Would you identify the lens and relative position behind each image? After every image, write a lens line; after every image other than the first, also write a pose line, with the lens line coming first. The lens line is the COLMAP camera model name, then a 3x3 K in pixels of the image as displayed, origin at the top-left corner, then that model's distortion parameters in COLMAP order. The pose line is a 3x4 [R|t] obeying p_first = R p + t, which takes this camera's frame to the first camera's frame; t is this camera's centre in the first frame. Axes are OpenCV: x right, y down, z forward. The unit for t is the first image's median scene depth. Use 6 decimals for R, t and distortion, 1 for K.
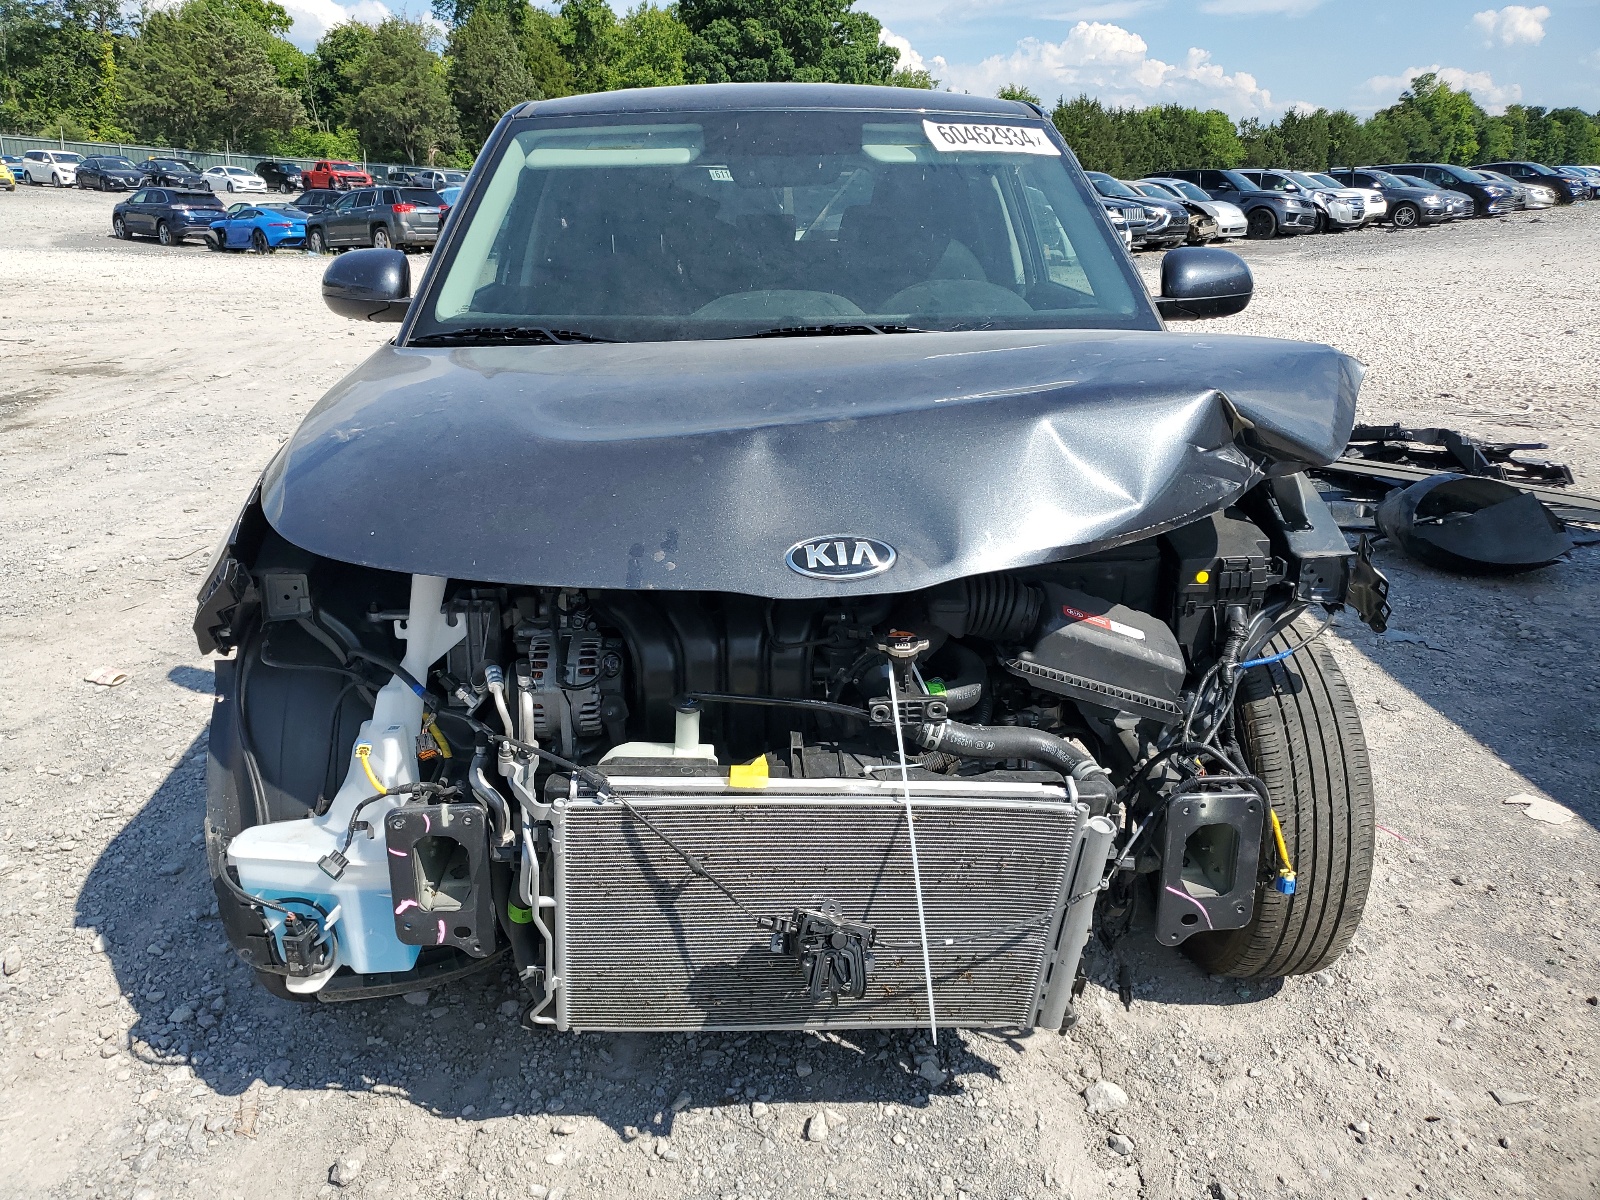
lens RADIAL K [[1209.6, 0, 798.9], [0, 1209.6, 598.7], [0, 0, 1]] dist [-0.003594, 0.006591]
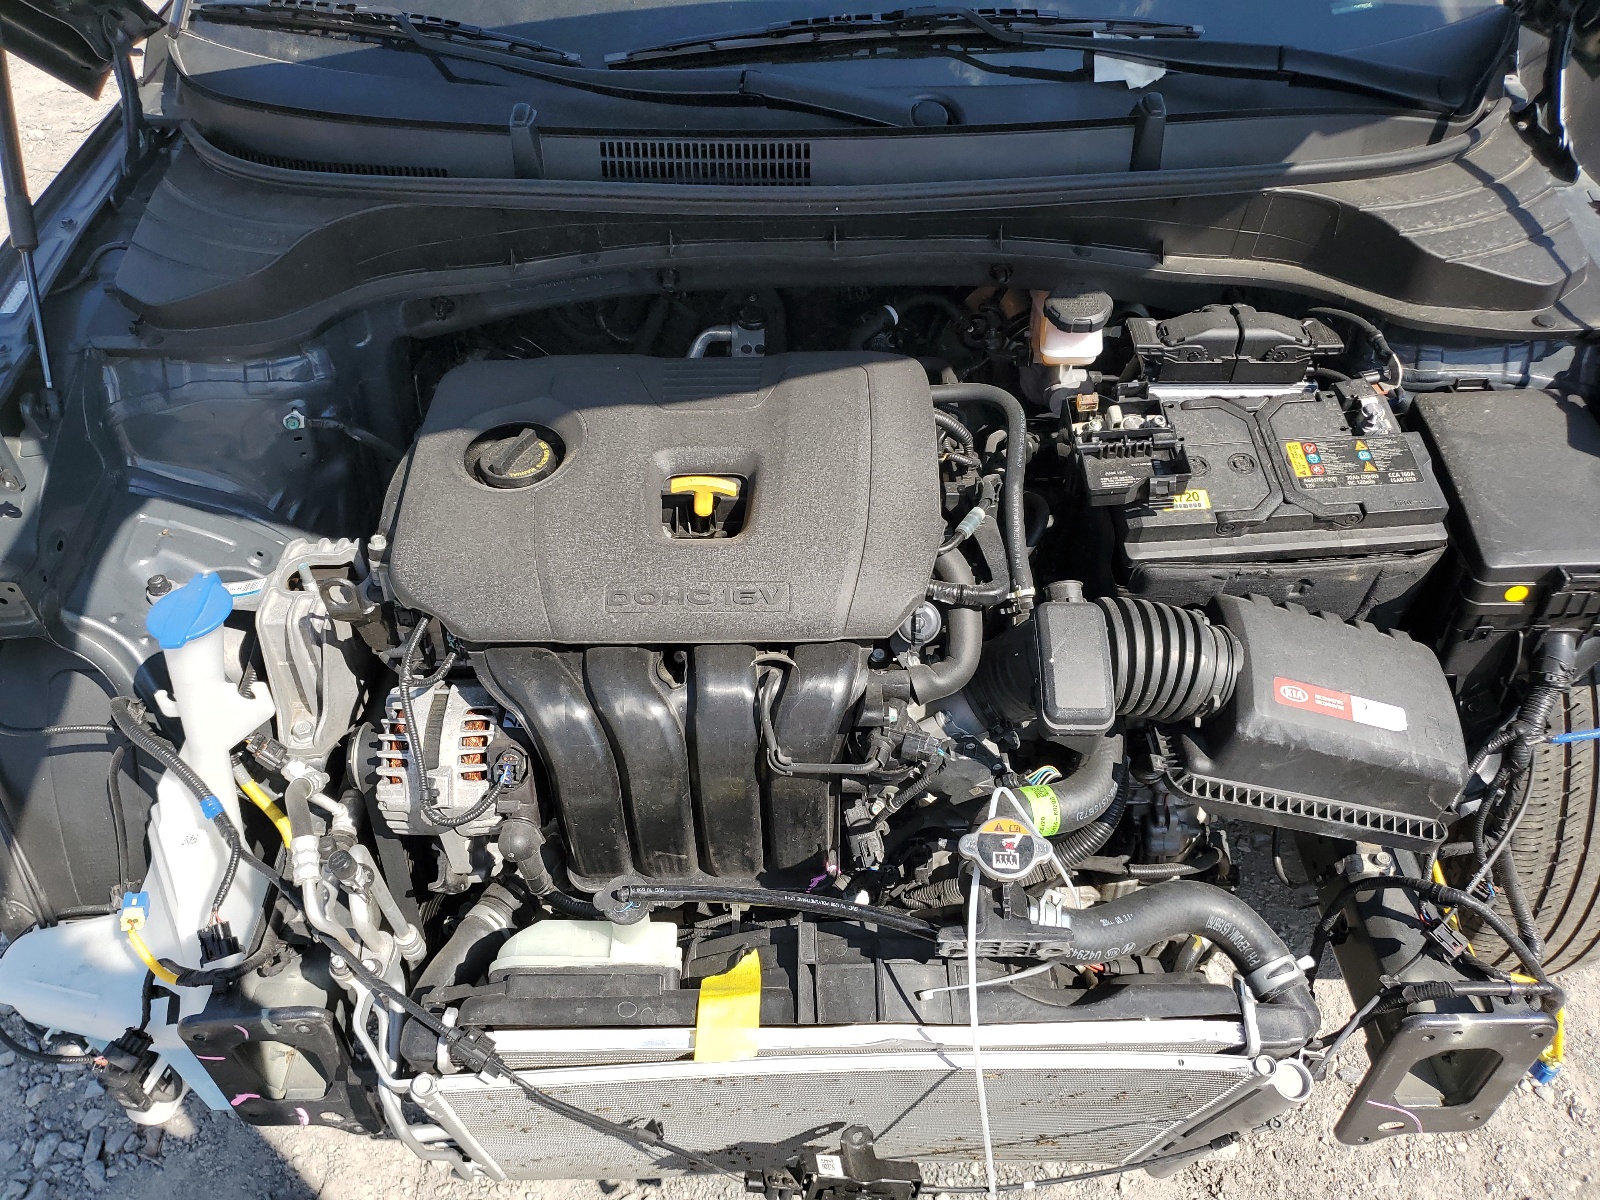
lens RADIAL K [[1209.6, 0, 798.9], [0, 1209.6, 601.6], [0, 0, 1]] dist [-0.003594, 0.006591]
pose [[0.998532, 0.021358, -0.049773, 0.018171], [0.001656, 0.906498, 0.422206, -0.252706], [0.054136, -0.421669, 0.905132, 0.439993]]
